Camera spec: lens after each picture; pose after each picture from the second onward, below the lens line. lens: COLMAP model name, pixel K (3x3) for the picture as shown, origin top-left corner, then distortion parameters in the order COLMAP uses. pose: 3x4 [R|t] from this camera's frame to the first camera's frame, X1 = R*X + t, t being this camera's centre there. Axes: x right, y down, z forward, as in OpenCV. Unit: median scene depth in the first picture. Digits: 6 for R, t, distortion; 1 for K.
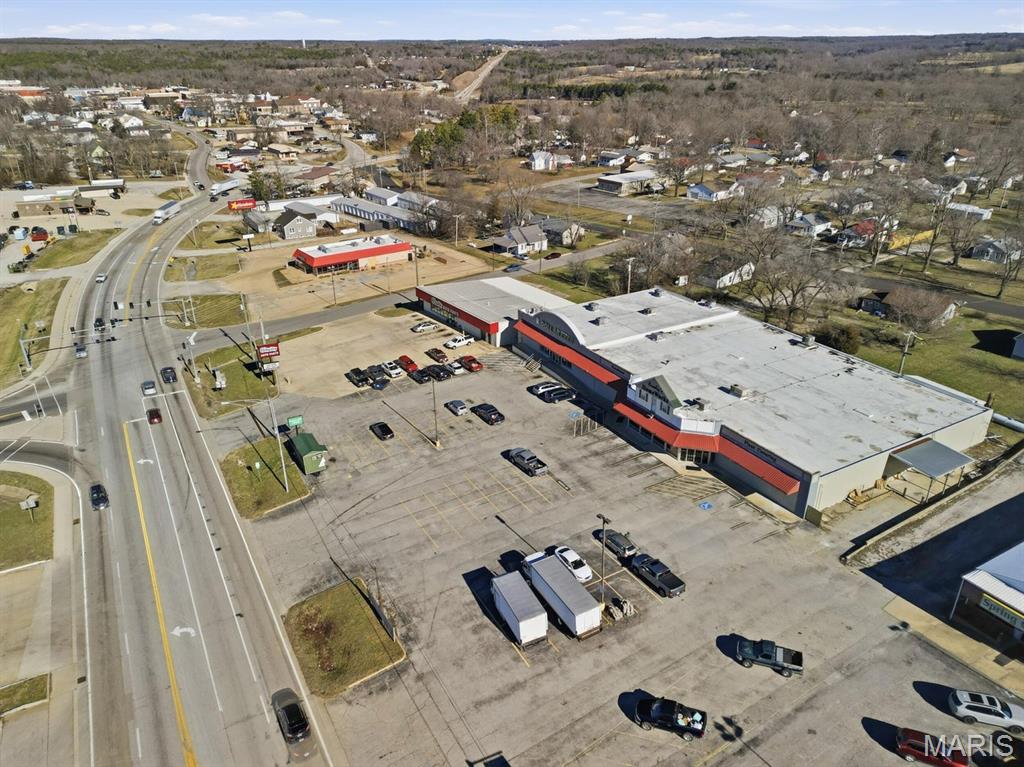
lens RADIAL K [[707.4, 0, 512.0], [0, 707.4, 383.5], [0, 0, 1]] dist [0.098064, -0.092567]
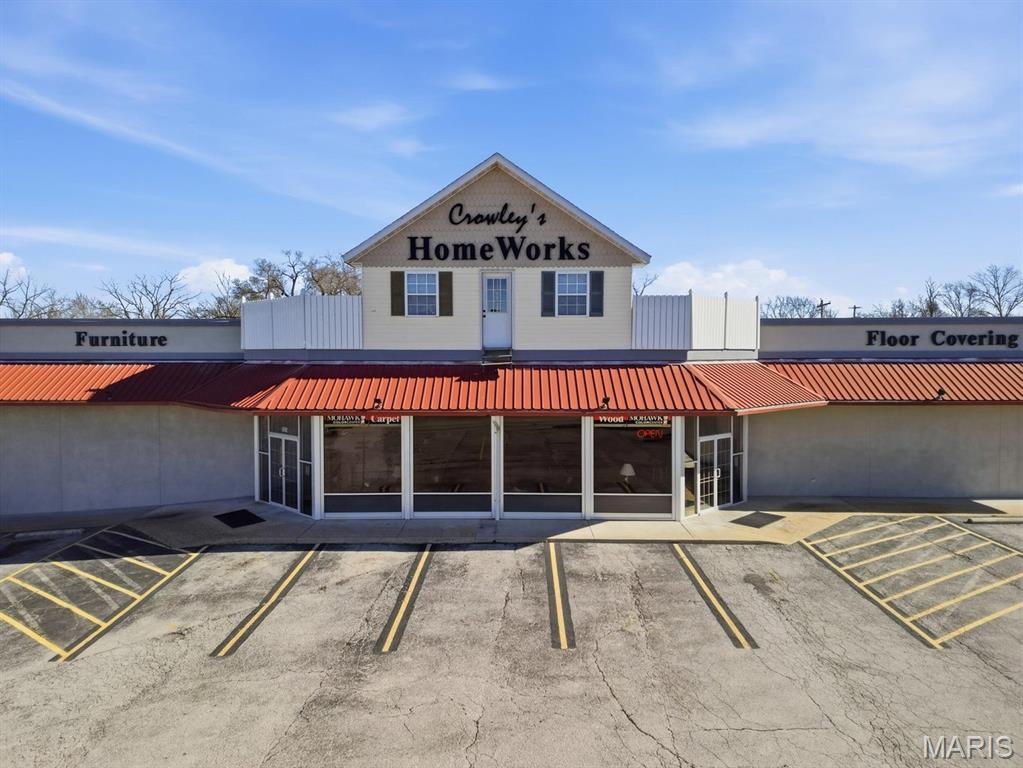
lens RADIAL K [[708.7, 0, 511.5], [0, 708.7, 384.0], [0, 0, 1]] dist [0.093513, -0.100513]
pose [[0.511483, -0.034459, 0.858602, 0.015677], [0.367371, 0.912044, -0.182245, 0.065103], [-0.776803, 0.408641, 0.479154, 0.658721]]
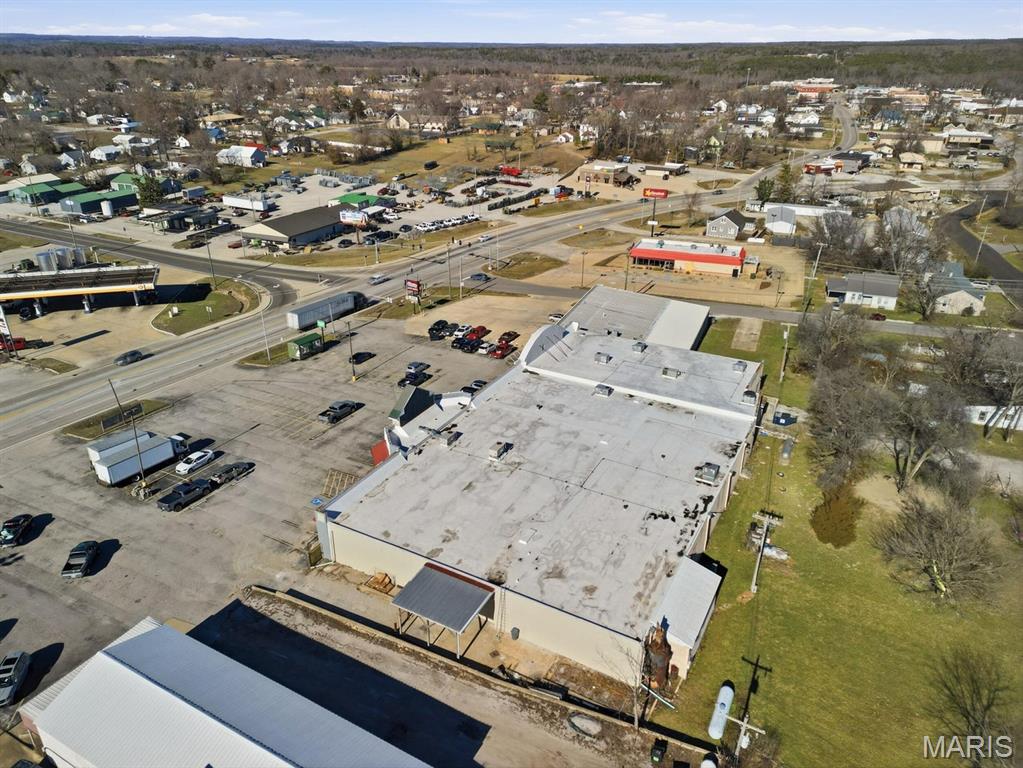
lens RADIAL K [[708.7, 0, 511.5], [0, 708.7, 384.0], [0, 0, 1]] dist [0.093513, -0.100513]
pose [[0.514087, 0.370755, -0.773470, 0.735369], [-0.370809, 0.909200, 0.189357, -0.177304], [0.773444, 0.189463, 0.604887, 0.370206]]
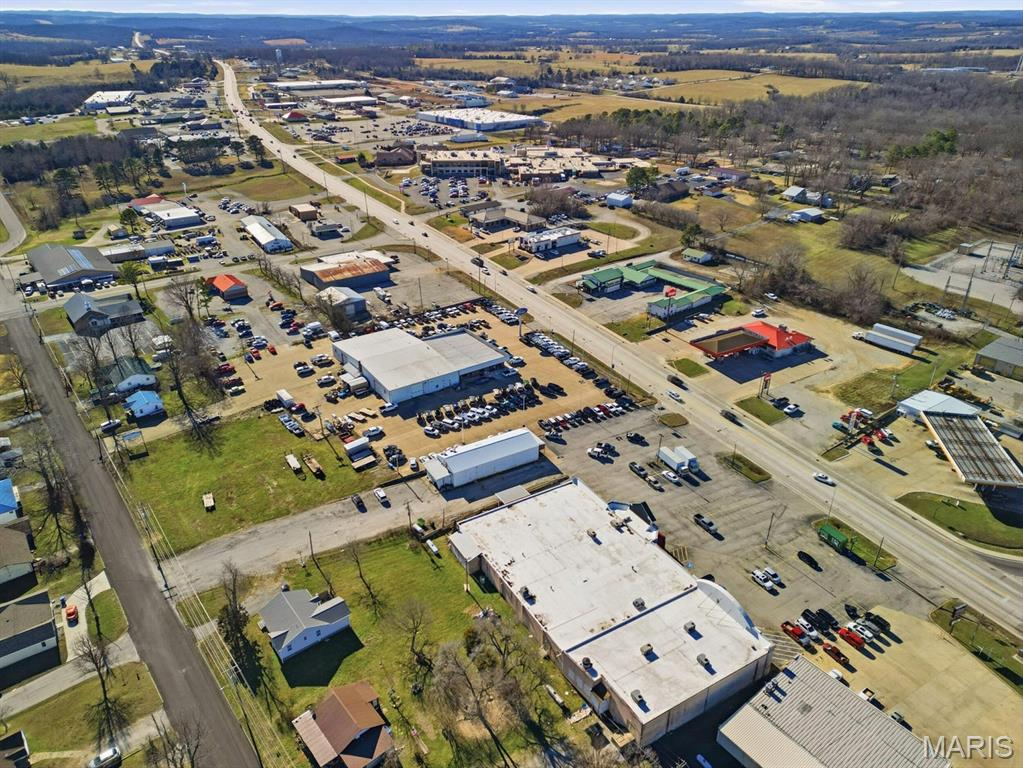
lens RADIAL K [[704.0, 0, 510.4], [0, 704.0, 401.7], [0, 0, 1]] dist [0.088289, -0.088714]
pose [[-0.999813, 0.017779, -0.007648, 0.392798], [0.004397, 0.593475, 0.804840, -1.147759], [0.018848, 0.804656, -0.593442, 1.315335]]
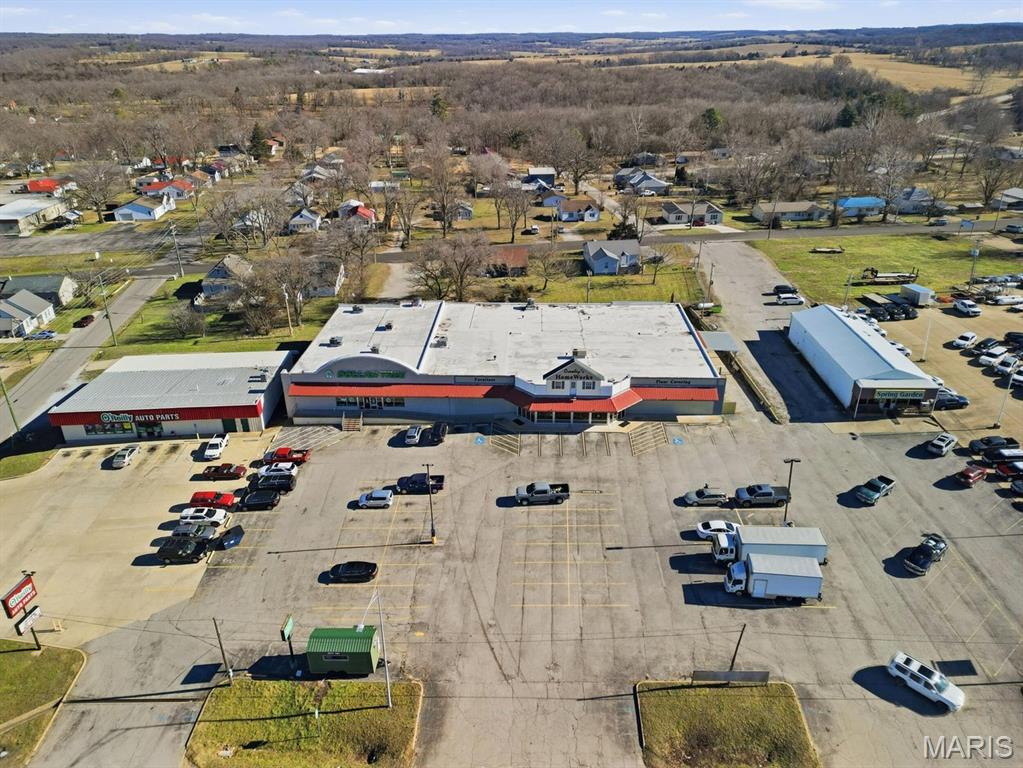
lens RADIAL K [[706.7, 0, 511.5], [0, 706.7, 384.0], [0, 0, 1]] dist [0.098064, -0.092567]
pose [[0.529392, -0.368536, 0.764150, -0.464135], [0.367480, 0.911448, 0.184990, -0.145763], [-0.764658, 0.182878, 0.617943, 0.311285]]
